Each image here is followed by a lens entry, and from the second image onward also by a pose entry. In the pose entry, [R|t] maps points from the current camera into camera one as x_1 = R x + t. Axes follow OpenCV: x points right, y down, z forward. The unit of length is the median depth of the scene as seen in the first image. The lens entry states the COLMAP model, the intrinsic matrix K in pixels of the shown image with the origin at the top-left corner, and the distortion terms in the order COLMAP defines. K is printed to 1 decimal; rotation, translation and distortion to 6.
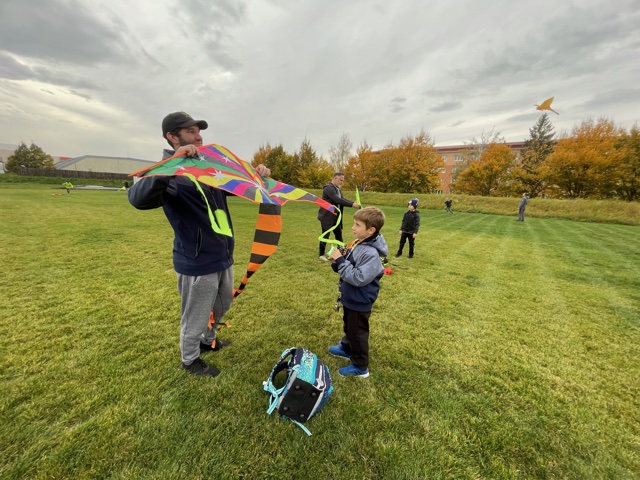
lens RADIAL K [[258.7, 0, 320.0], [0, 258.7, 240.0], [0, 0, 1]] dist [-0.000104, -0.000014]
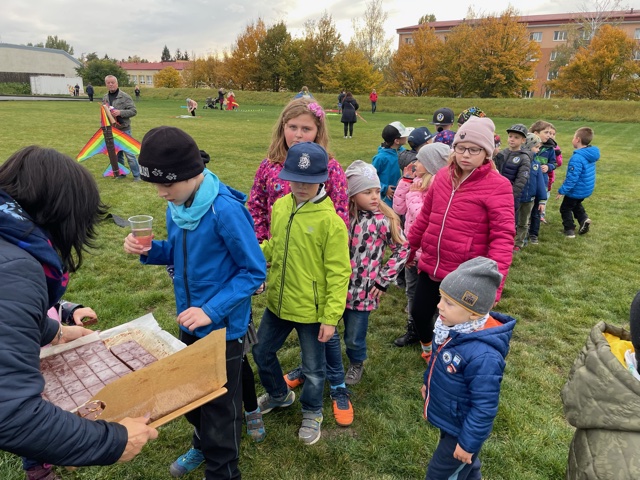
lens RADIAL K [[498.0, 0, 320.0], [0, 498.0, 240.0], [0, 0, 1]] dist [0.099802, -0.136659]
pose [[0.997992, -0.032842, 0.054164, -0.205988], [0.027677, 0.995235, 0.093493, 0.064097], [-0.056977, -0.091806, 0.994146, -0.380173]]
